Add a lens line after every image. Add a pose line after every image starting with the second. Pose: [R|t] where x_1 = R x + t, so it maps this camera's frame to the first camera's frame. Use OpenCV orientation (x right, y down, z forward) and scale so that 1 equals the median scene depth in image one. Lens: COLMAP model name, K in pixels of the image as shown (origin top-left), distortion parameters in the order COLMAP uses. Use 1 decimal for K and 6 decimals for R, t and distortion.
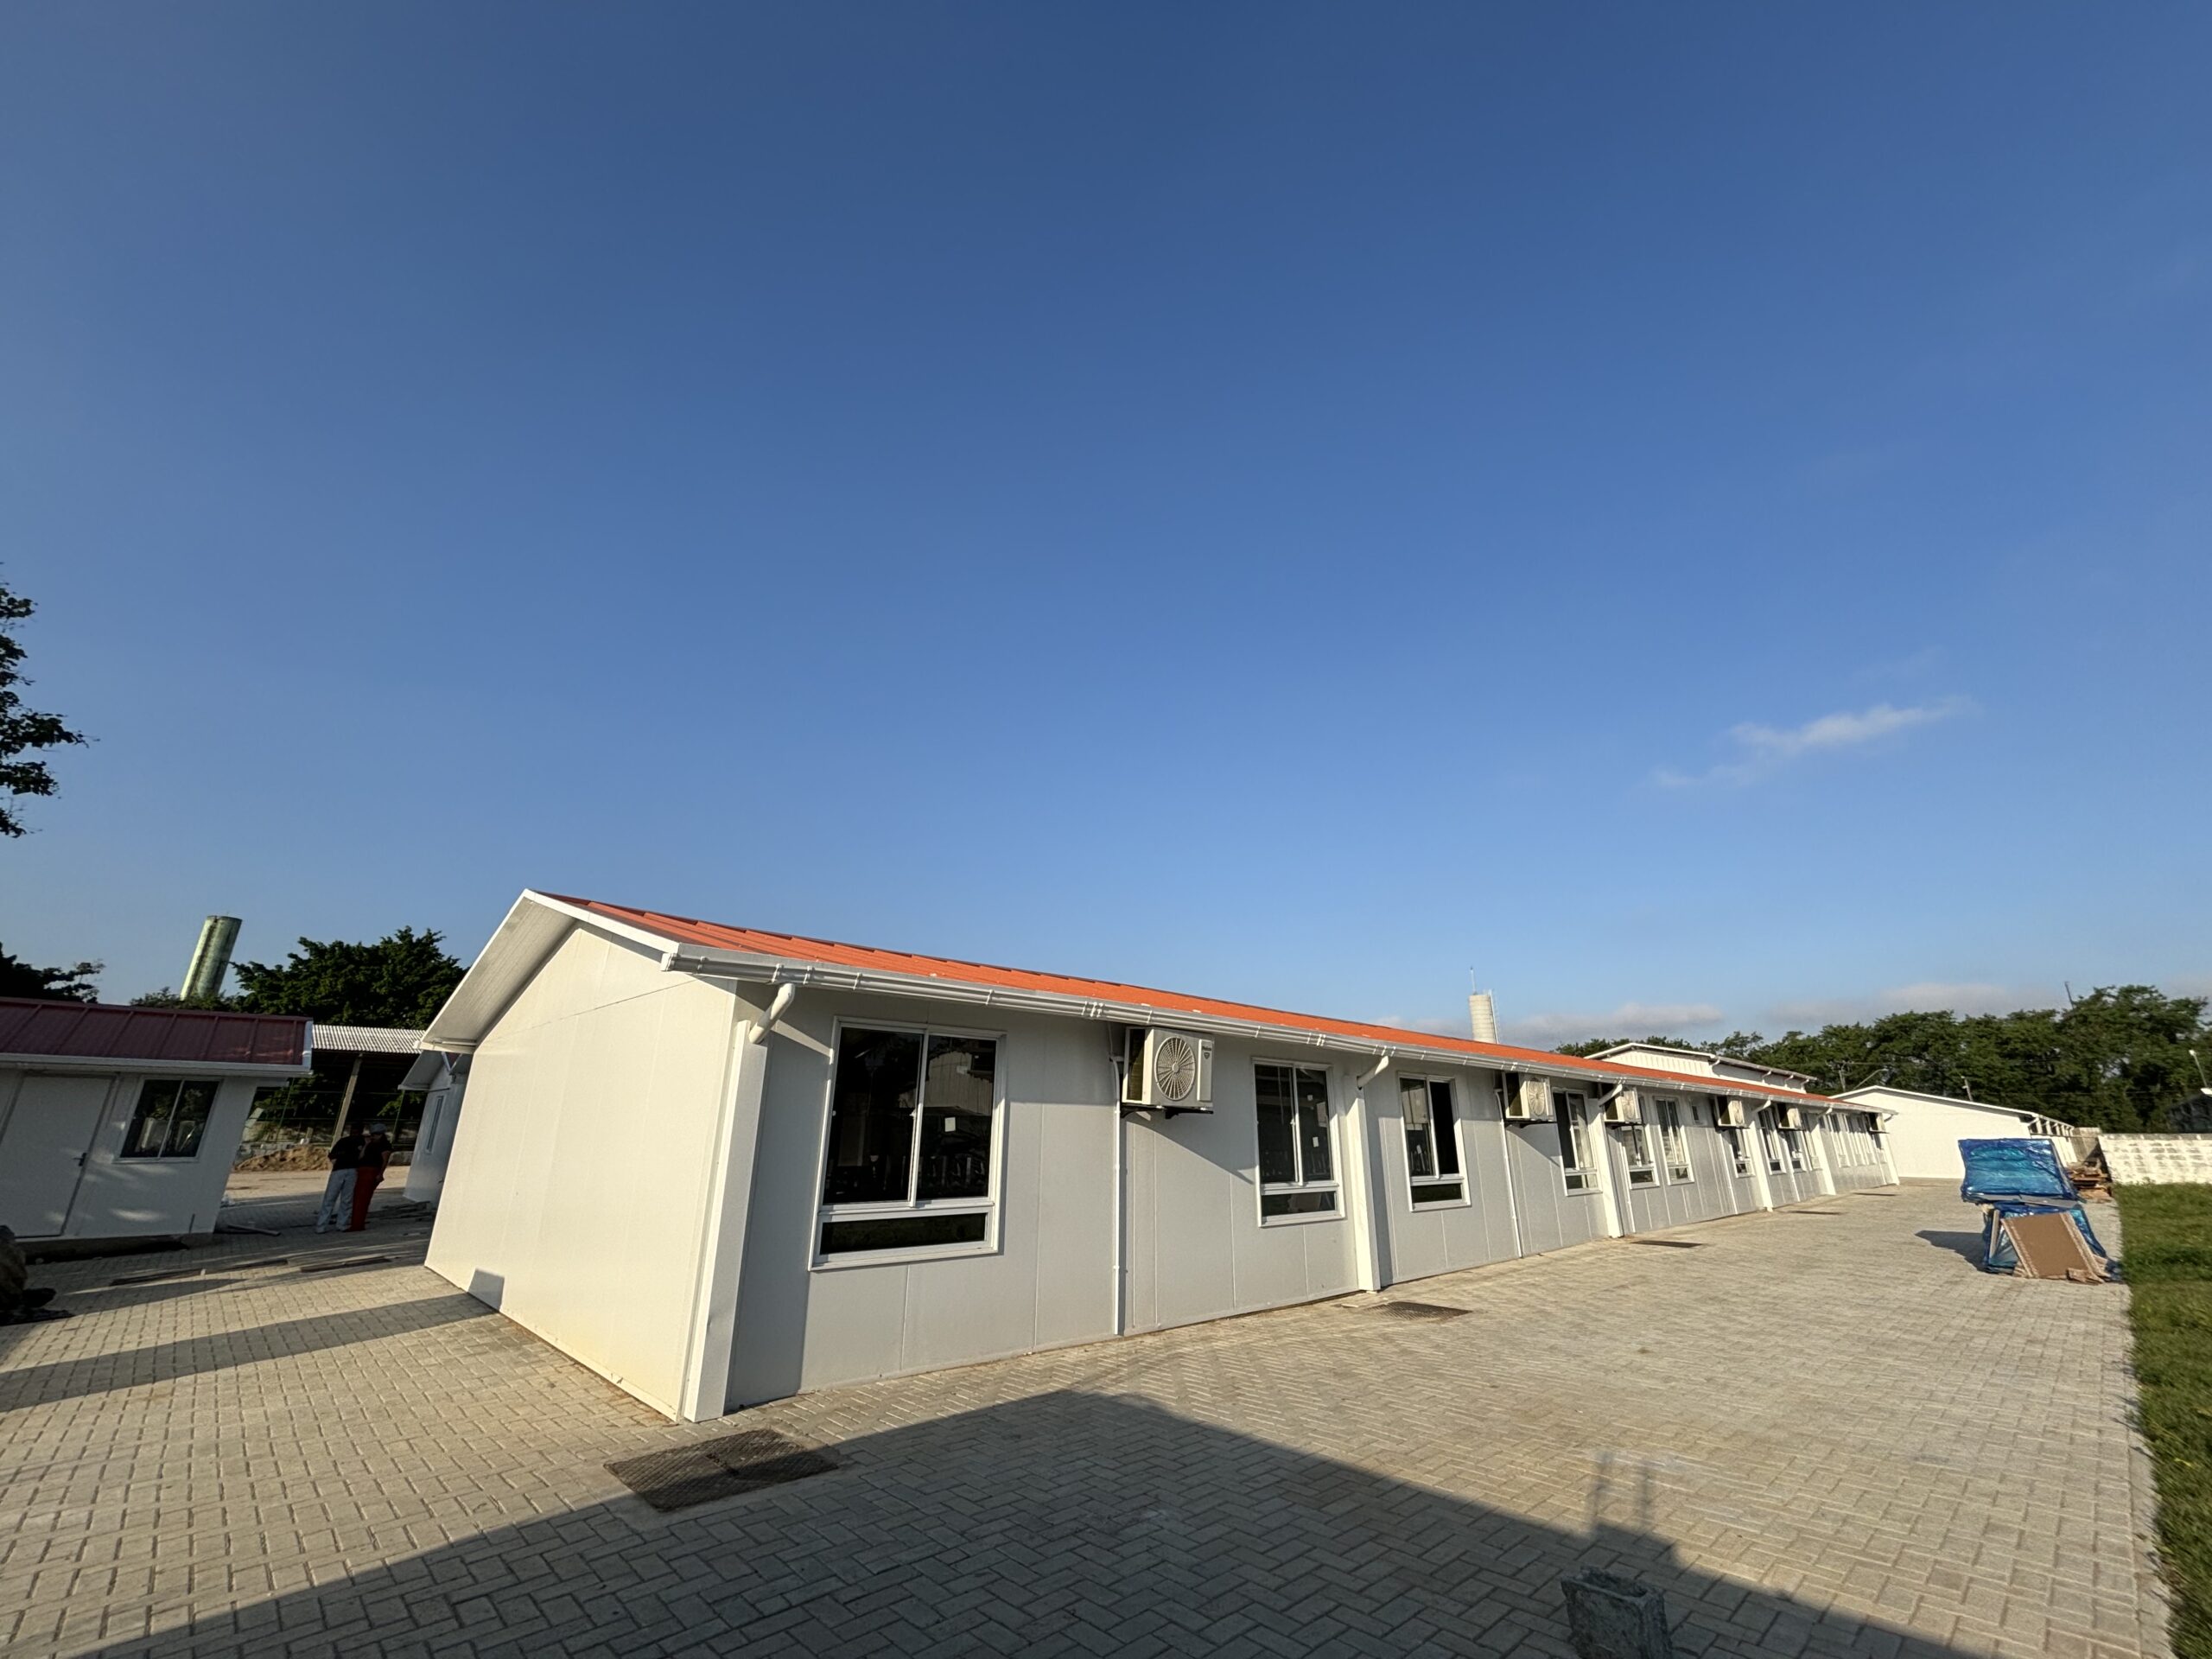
lens RADIAL K [[908.8, 0, 1055.2], [0, 908.8, 873.8], [0, 0, 1]] dist [0.003074, 0.000742]
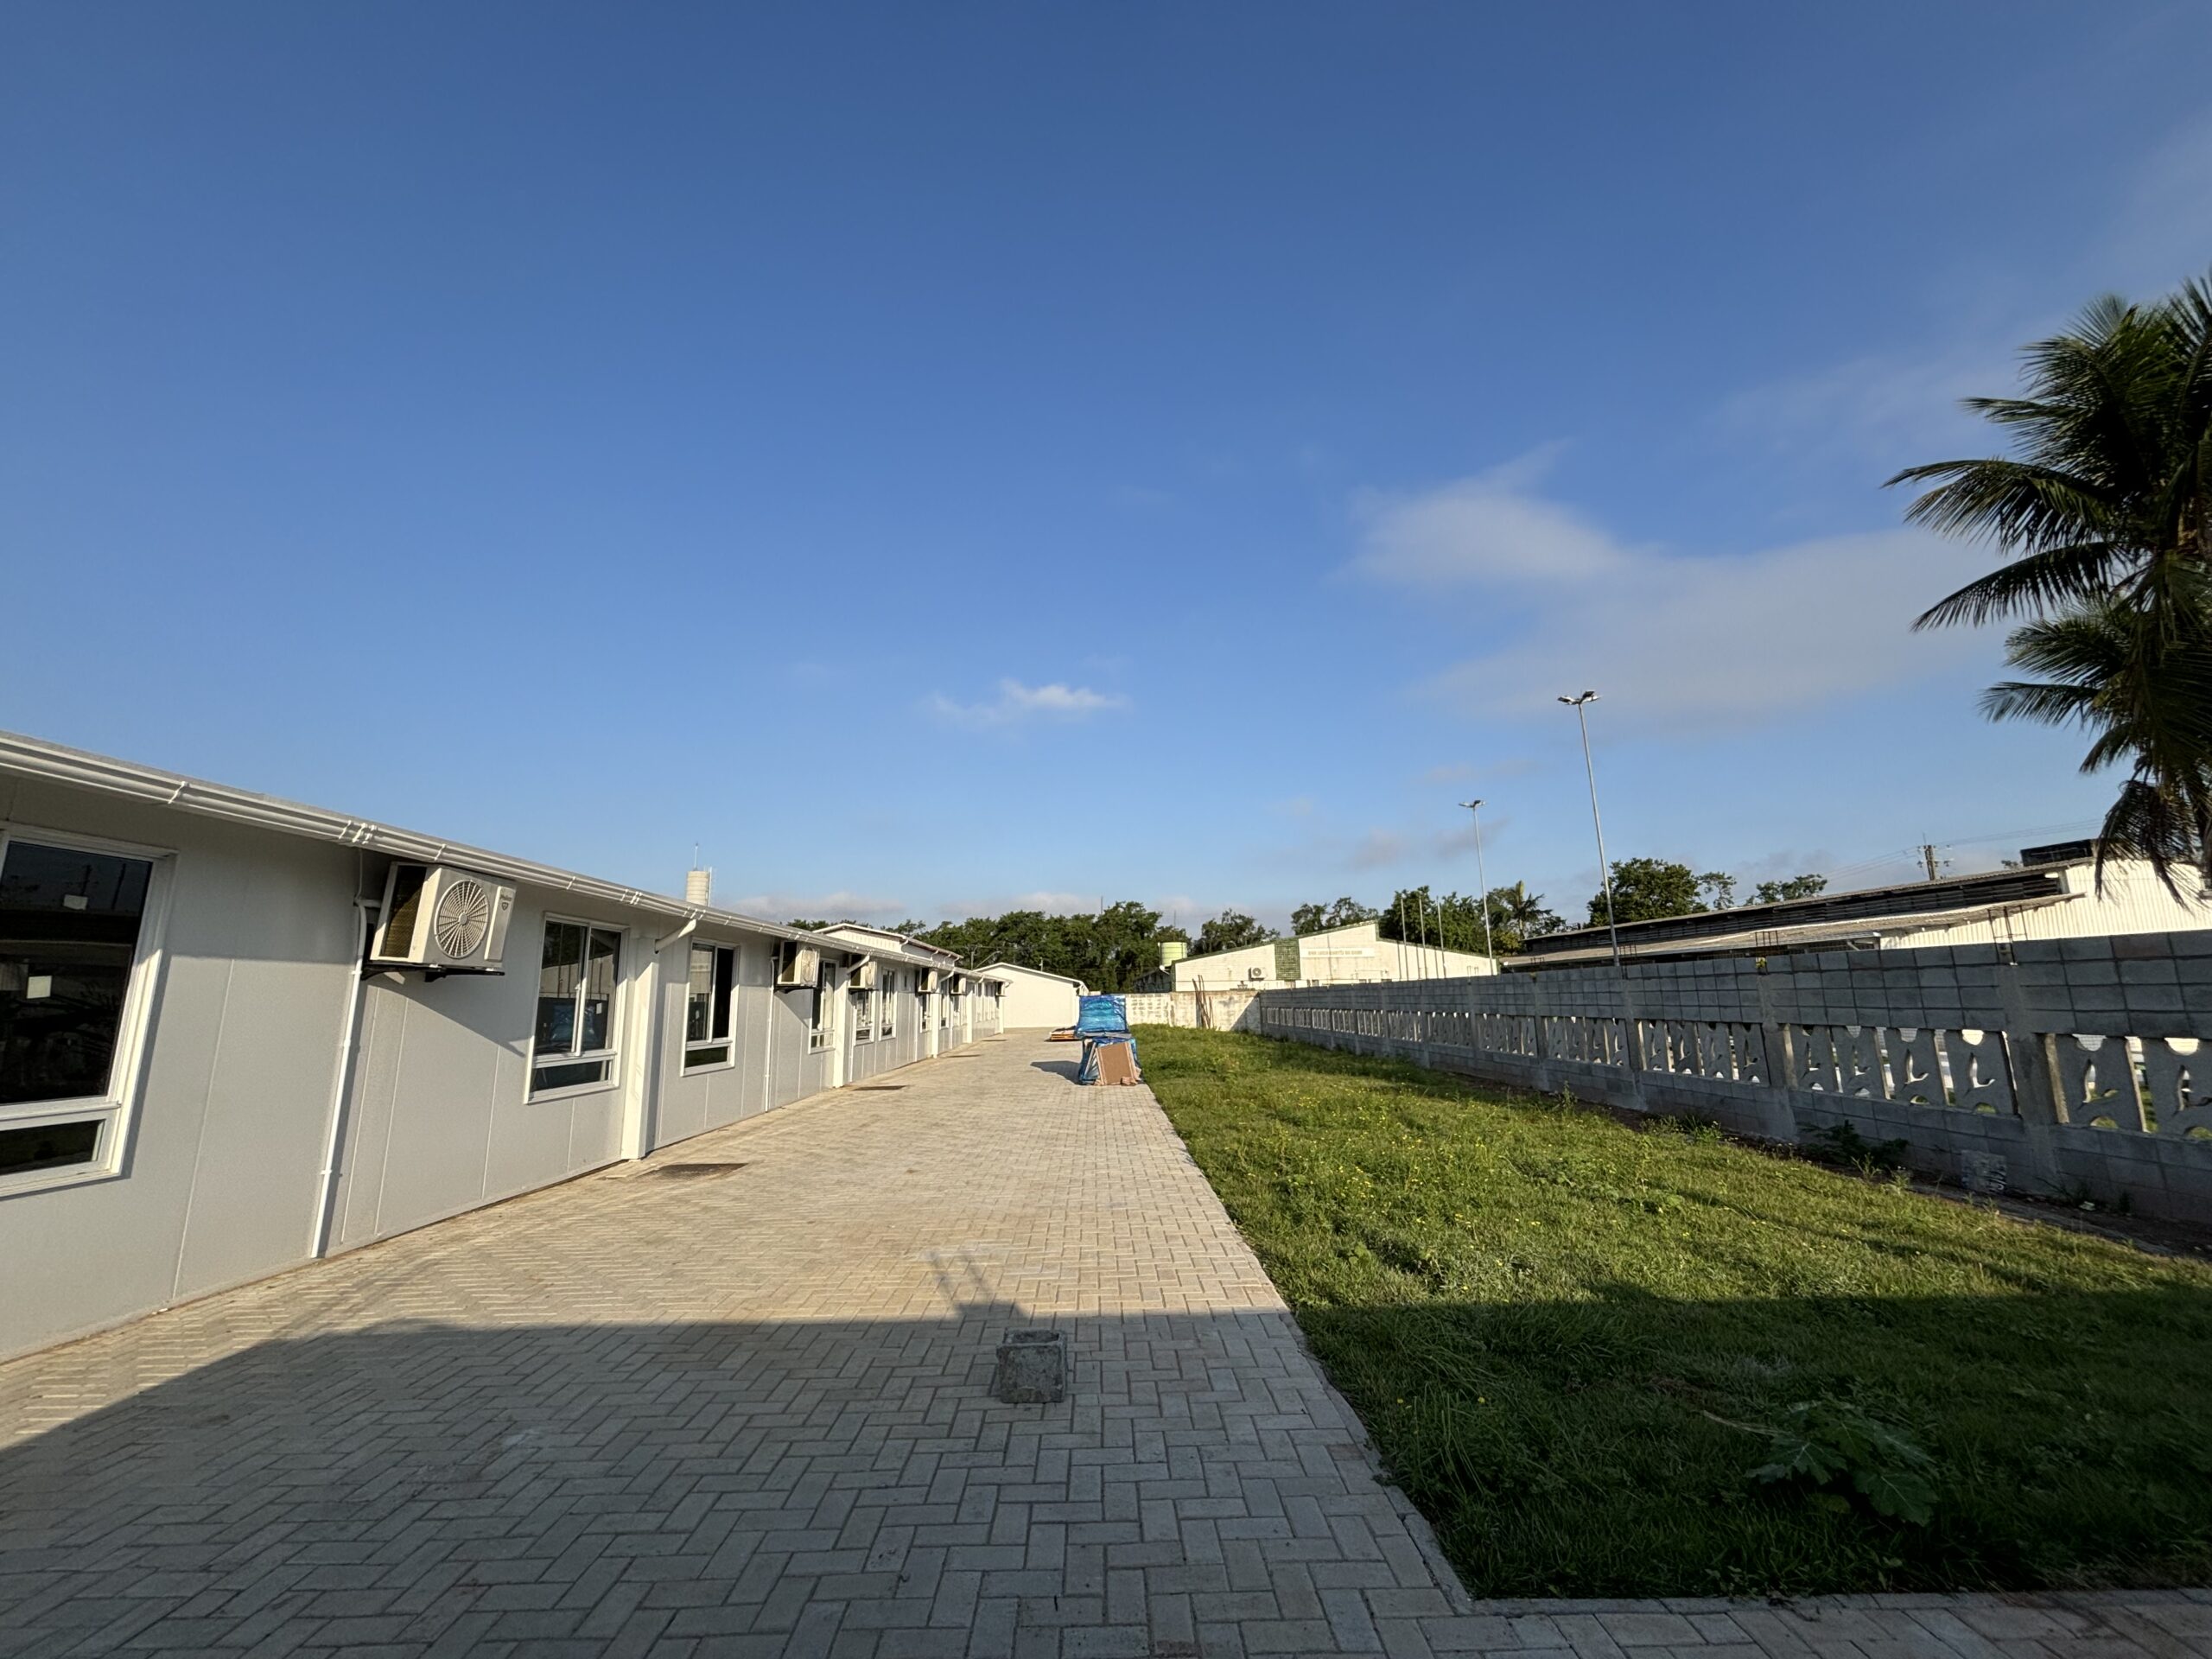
lens RADIAL K [[908.8, 0, 1097.7], [0, 908.8, 826.9], [0, 0, 1]] dist [0.003074, 0.000742]
pose [[0.666549, 0.128122, 0.734369, -0.096491], [-0.191261, 0.981536, 0.002354, 0.024873], [-0.720508, -0.142025, 0.678747, 0.060682]]
